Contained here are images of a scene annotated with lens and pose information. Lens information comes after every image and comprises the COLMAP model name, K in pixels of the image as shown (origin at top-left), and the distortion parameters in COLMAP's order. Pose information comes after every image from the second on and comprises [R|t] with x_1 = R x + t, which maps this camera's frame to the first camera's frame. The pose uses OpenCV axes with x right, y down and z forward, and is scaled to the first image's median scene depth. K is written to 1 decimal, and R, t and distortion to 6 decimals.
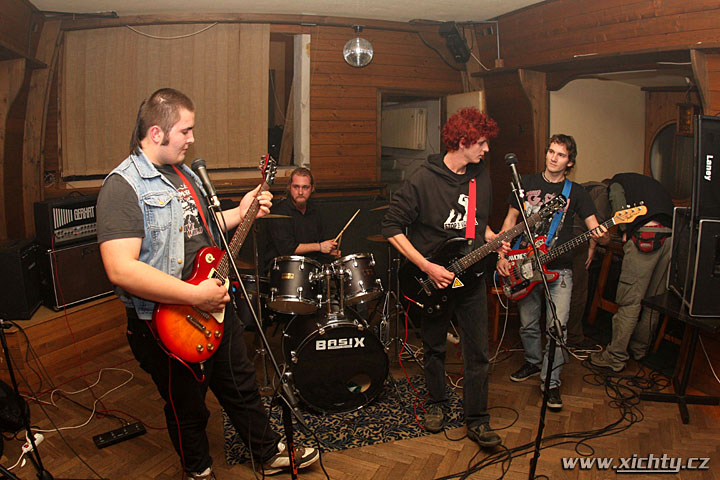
lens RADIAL K [[503.7, 0, 358.2], [0, 503.7, 226.9], [0, 0, 1]] dist [-0.301329, 0.100264]
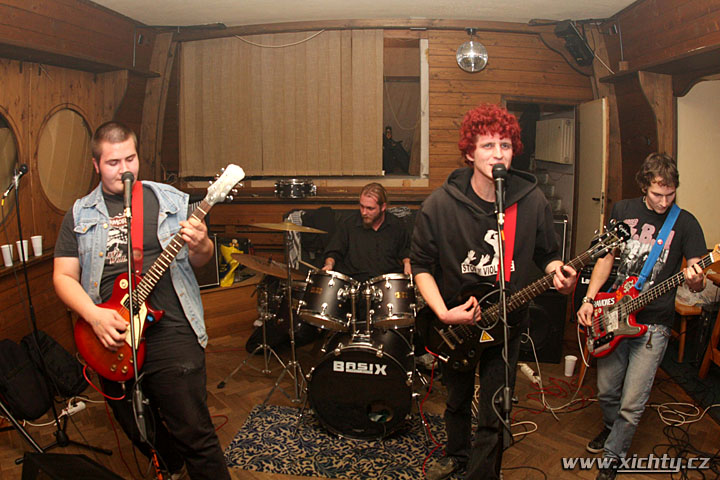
lens RADIAL K [[503.7, 0, 358.2], [0, 503.7, 226.9], [0, 0, 1]] dist [-0.301329, 0.100264]
pose [[0.921750, 0.061536, -0.382870, 0.191826], [-0.067854, 0.997691, -0.003006, -0.017065], [0.381801, 0.028750, 0.923797, 0.085728]]
